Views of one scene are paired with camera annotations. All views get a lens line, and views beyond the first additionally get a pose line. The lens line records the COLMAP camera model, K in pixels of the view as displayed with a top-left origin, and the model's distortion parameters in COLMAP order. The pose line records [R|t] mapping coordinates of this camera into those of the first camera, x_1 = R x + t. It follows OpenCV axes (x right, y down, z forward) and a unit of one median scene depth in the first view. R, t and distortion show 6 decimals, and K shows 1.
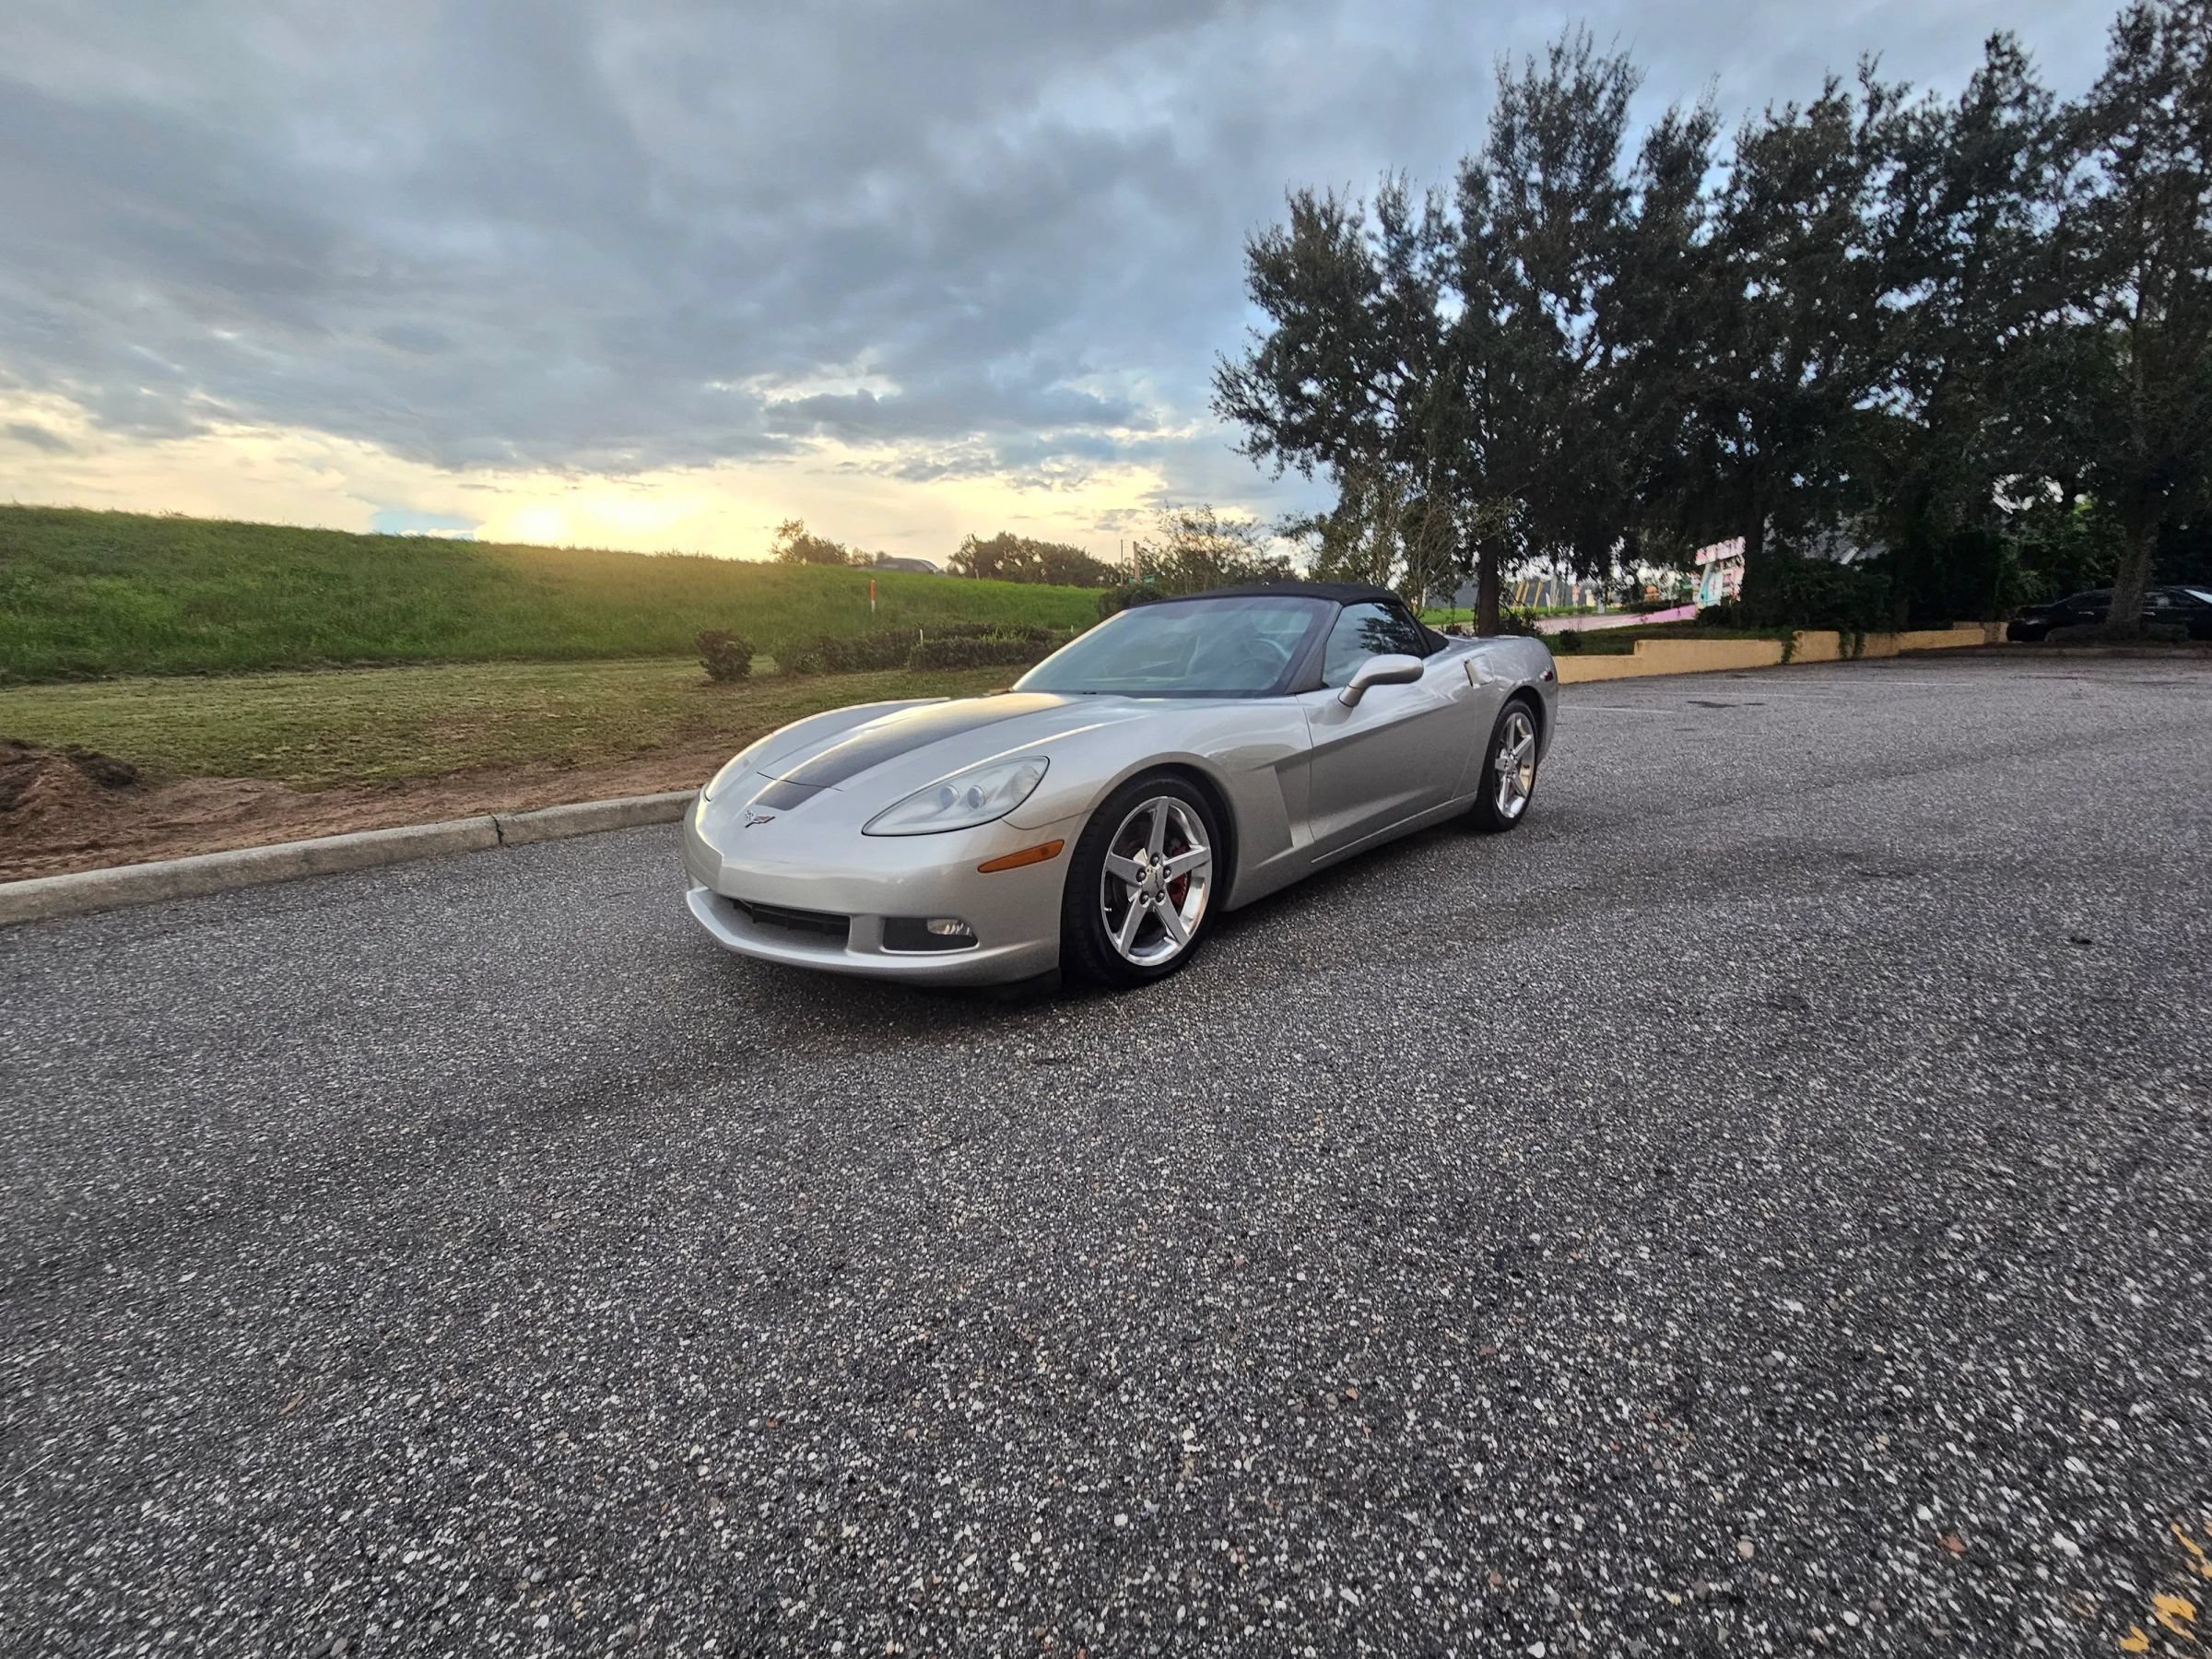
lens RADIAL K [[908.7, 0, 1102.5], [0, 908.7, 835.1], [0, 0, 1]] dist [-0.000650, -0.000545]
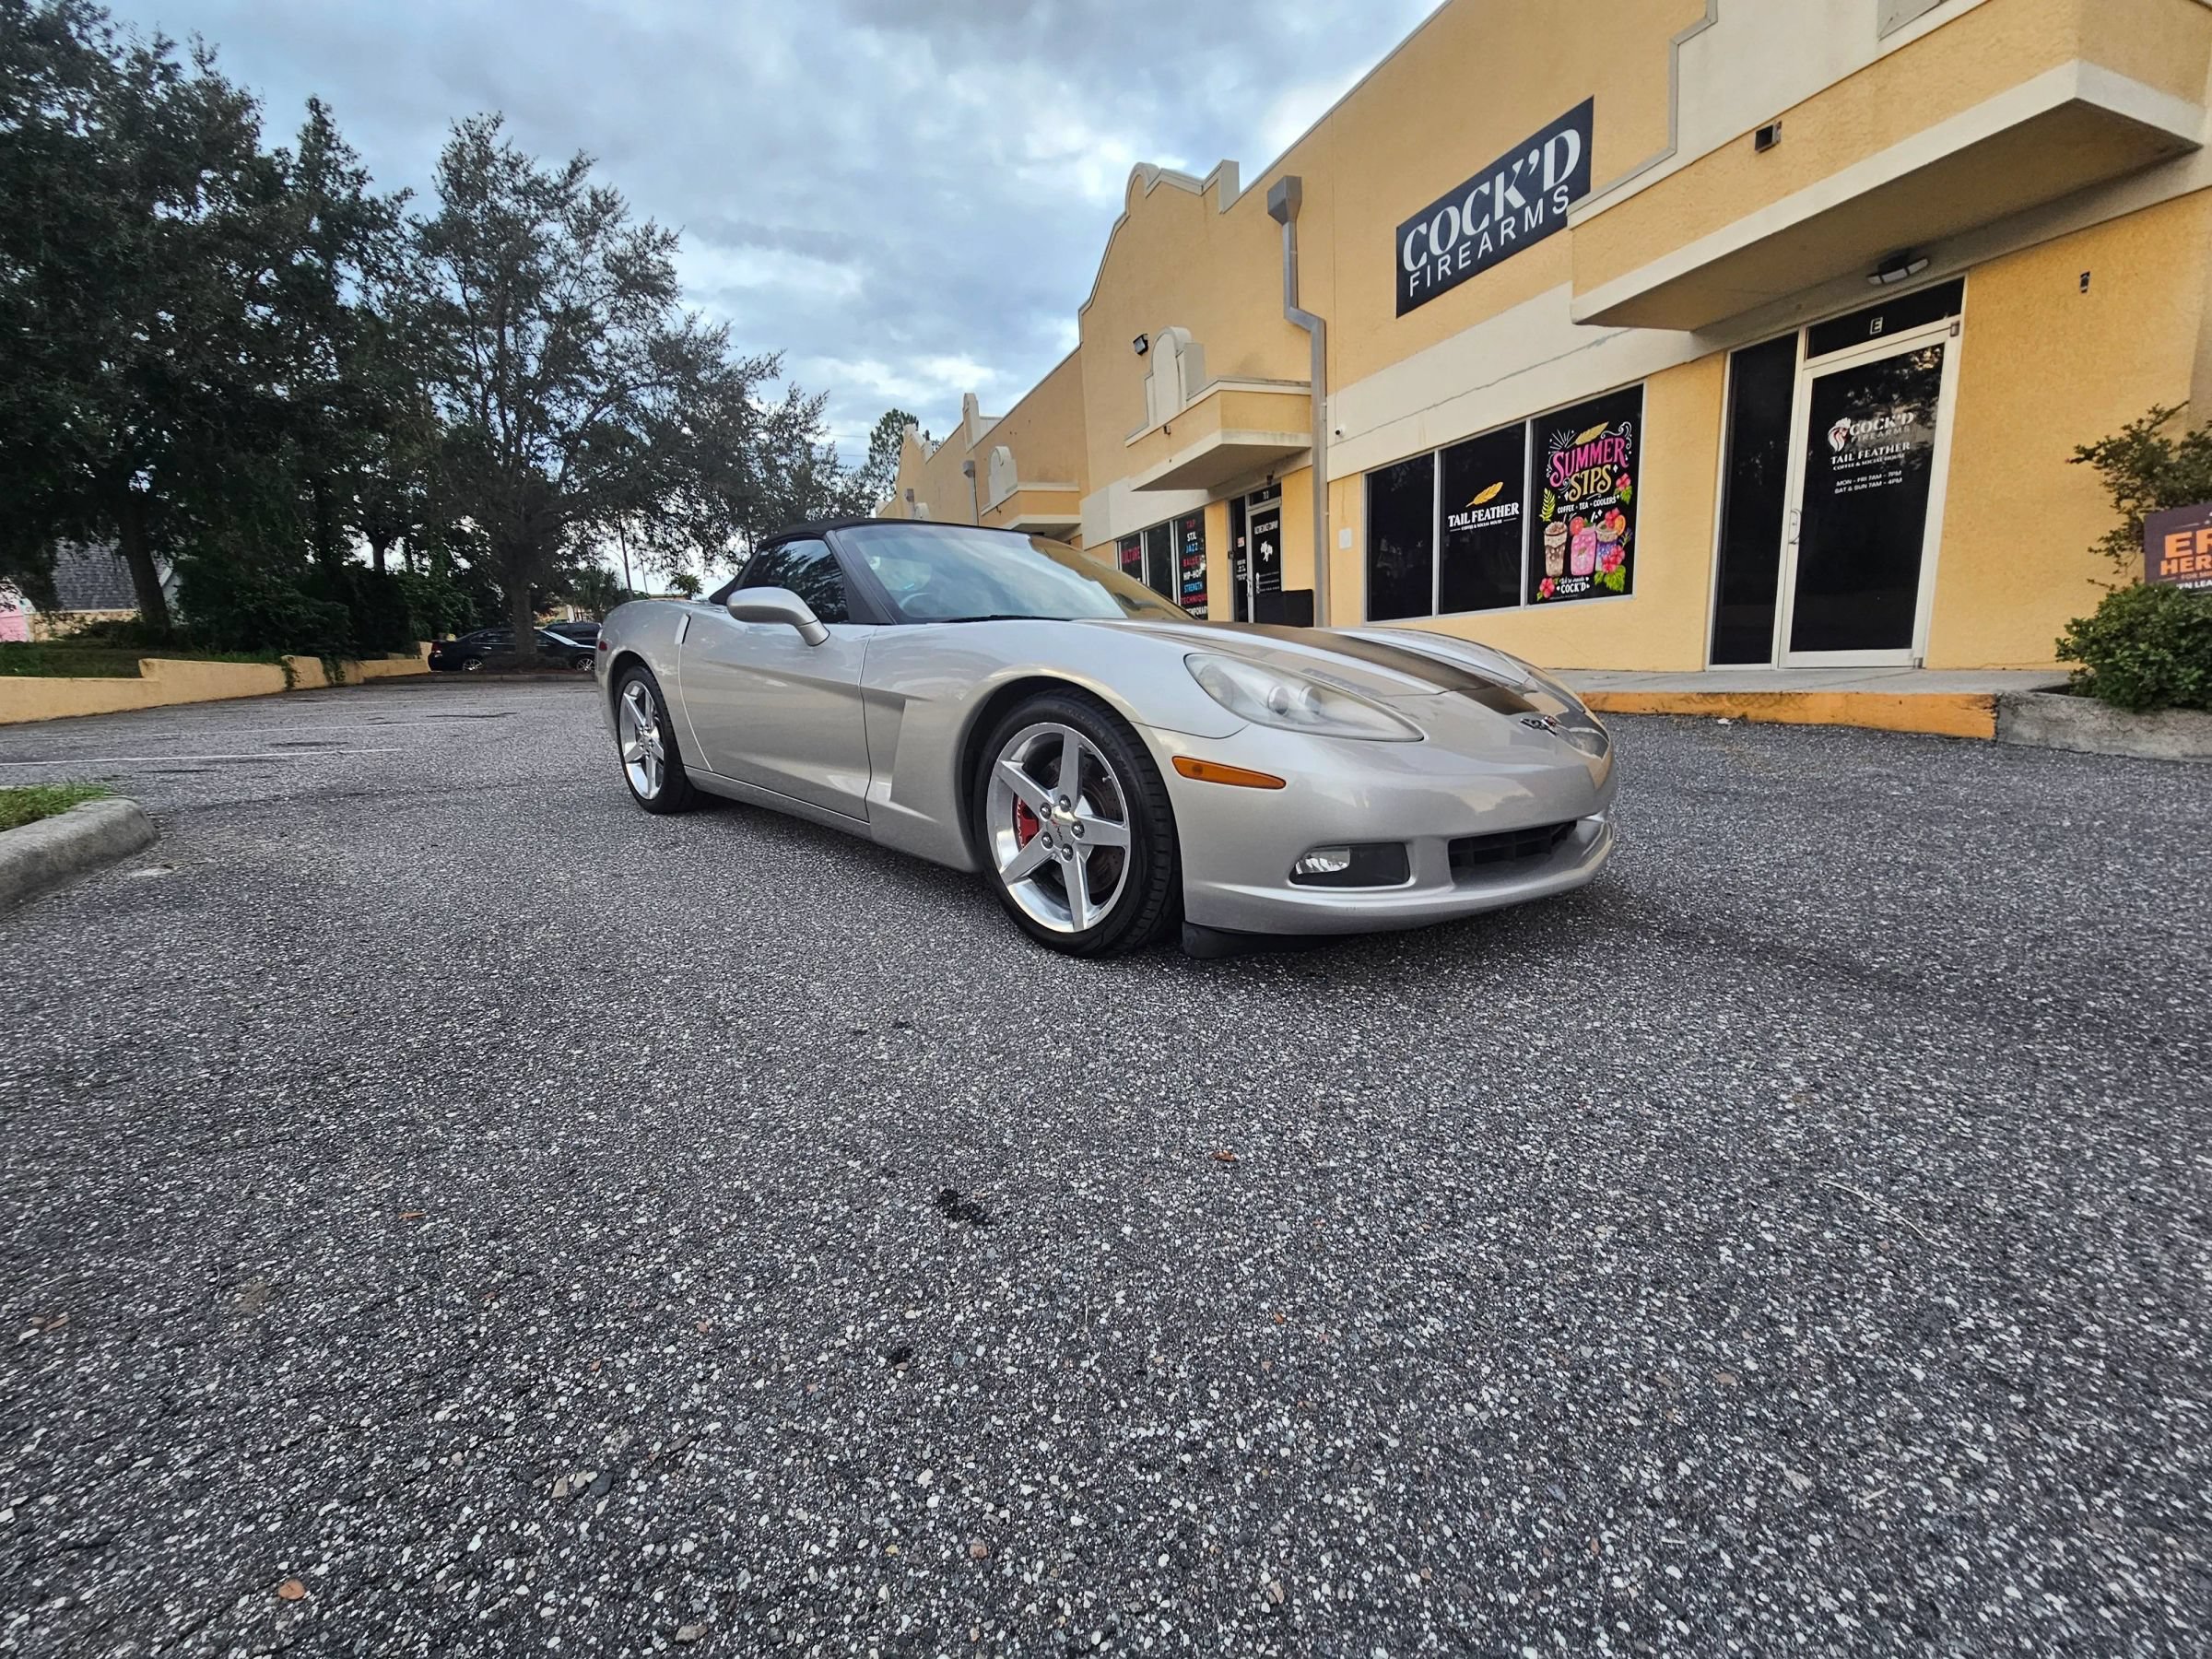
lens RADIAL K [[910.5, 0, 1105.0], [0, 910.5, 833.0], [0, 0, 1]] dist [-0.001170, -0.000404]
pose [[0.012887, -0.161791, 0.986741, -0.216228], [0.212271, 0.964773, 0.155416, -0.024141], [-0.977126, 0.207454, 0.046776, 0.244801]]
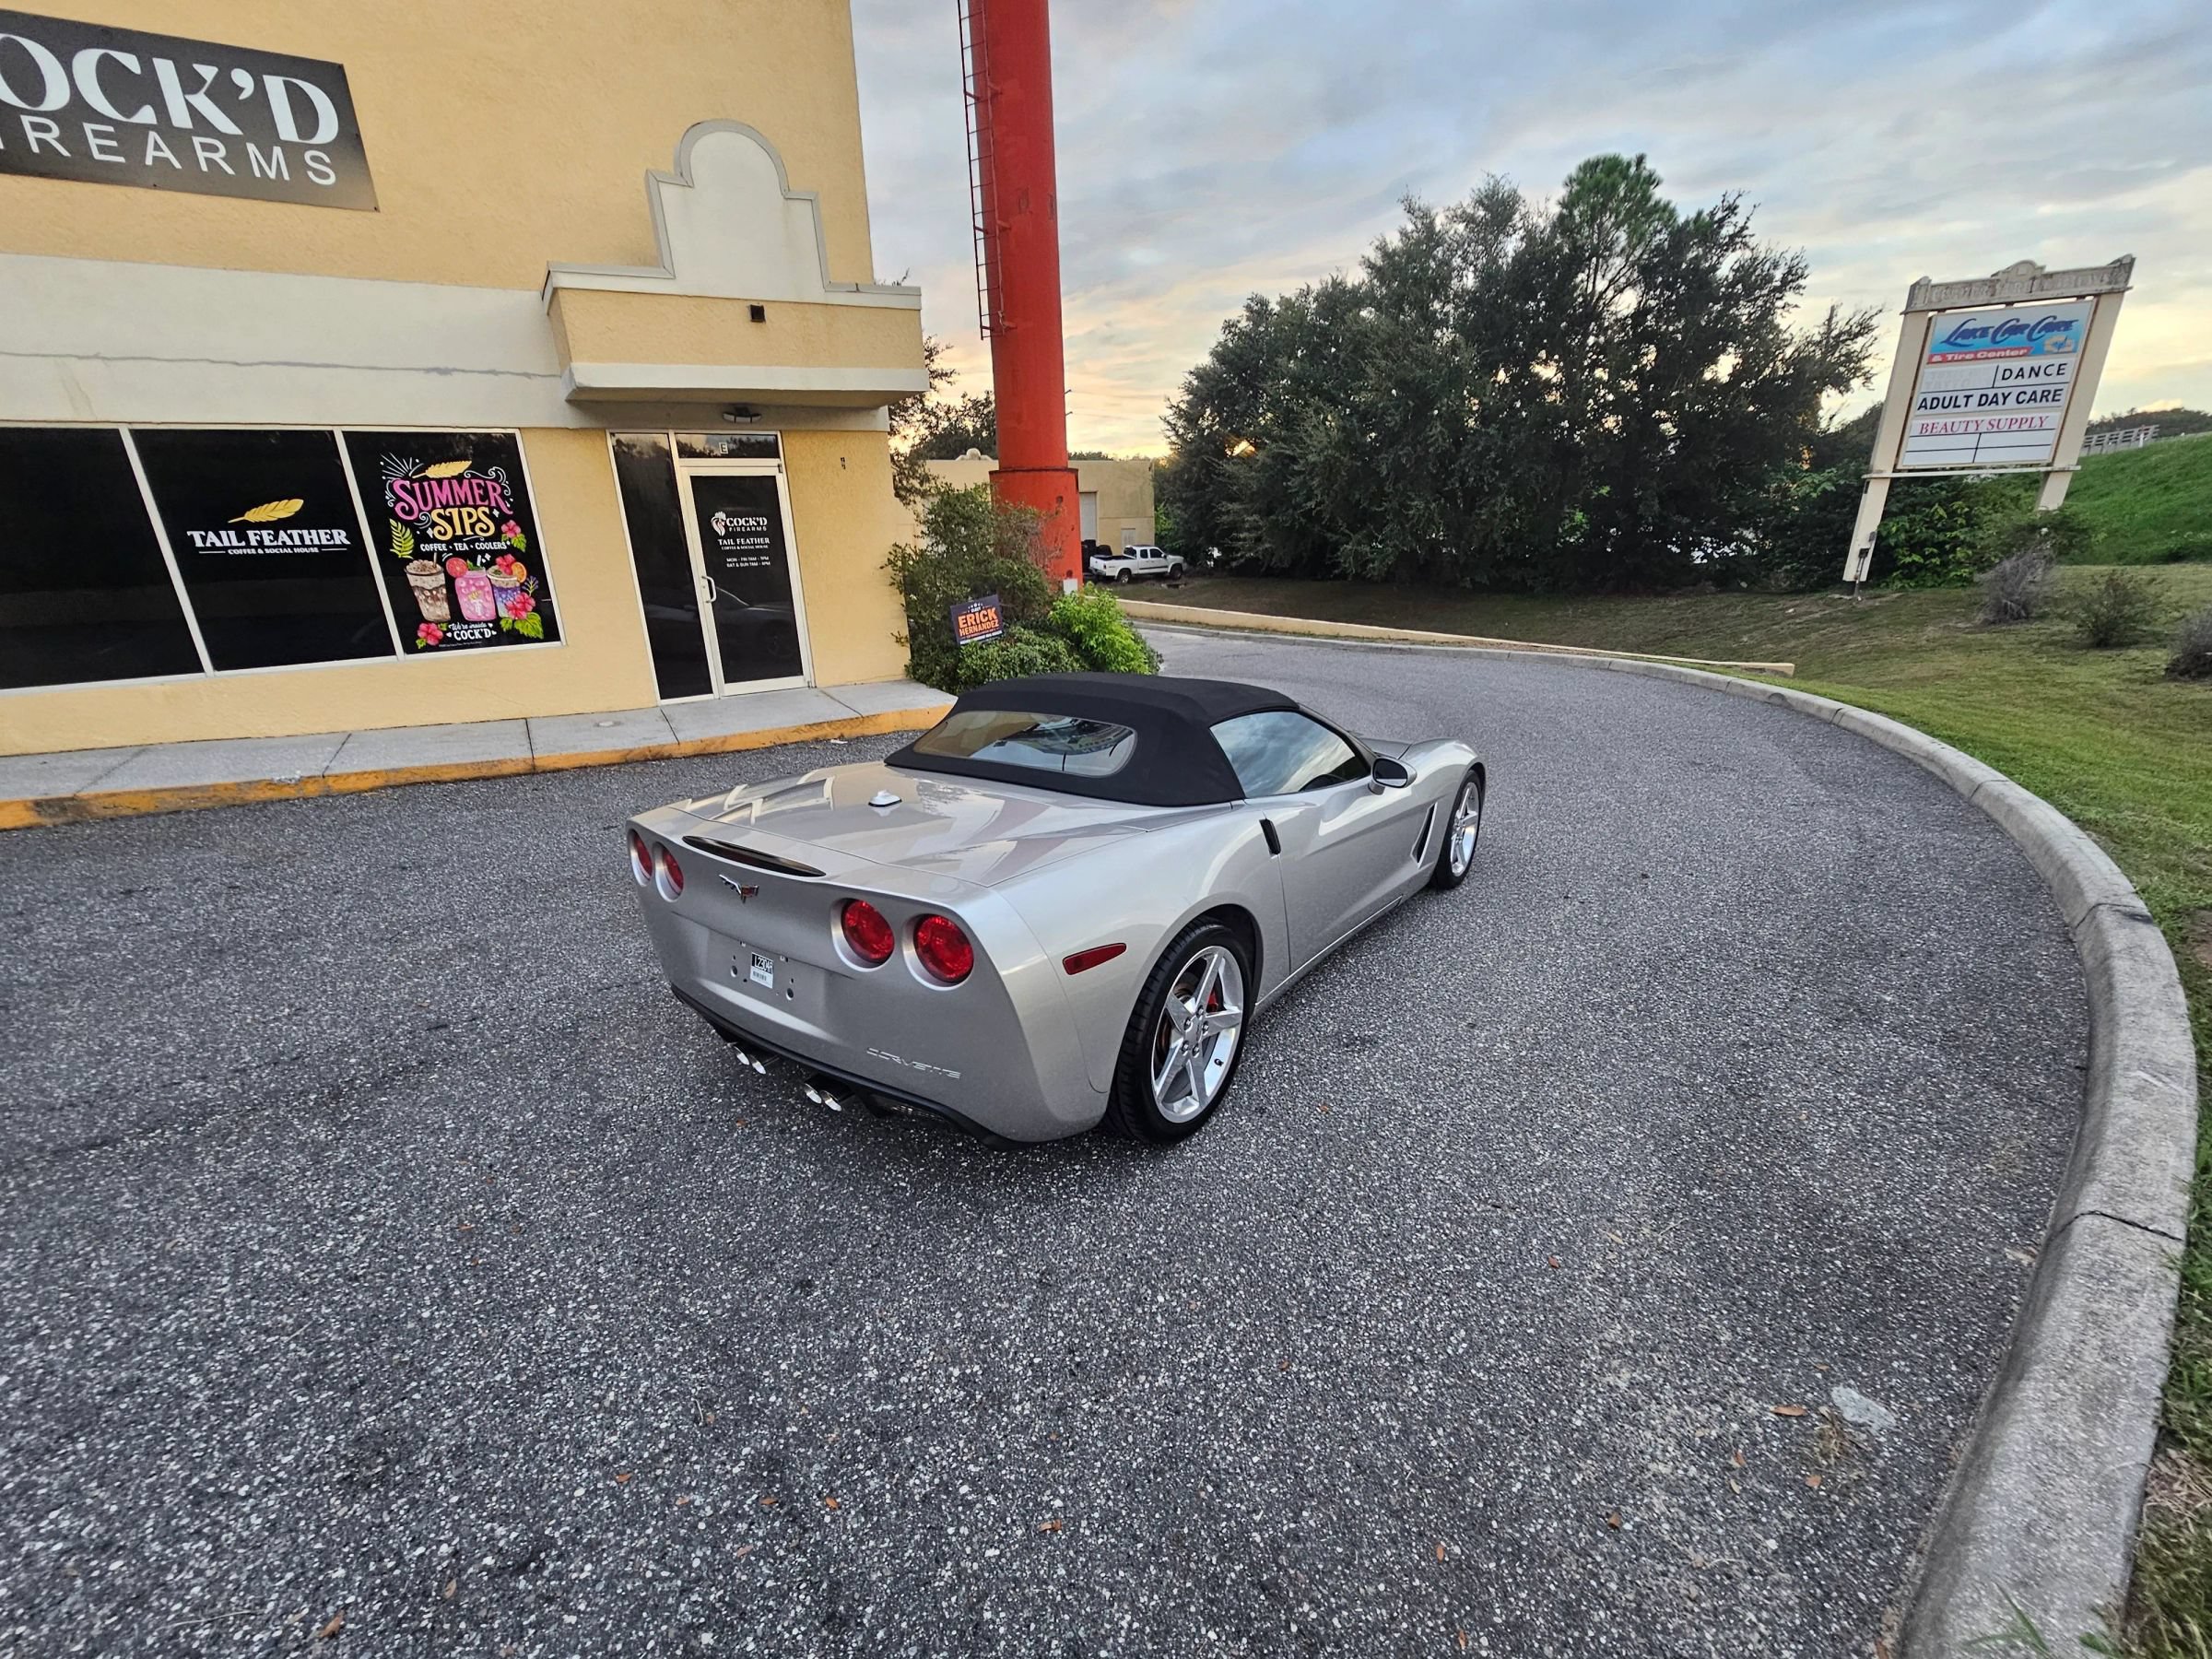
lens RADIAL K [[910.8, 0, 1102.3], [0, 910.8, 835.2], [0, 0, 1]] dist [-0.001056, -0.000564]
pose [[-0.989625, 0.095192, -0.107613, 0.084274], [0.033377, 0.880840, 0.472236, -0.156319], [0.139743, 0.463744, -0.874879, 0.519670]]
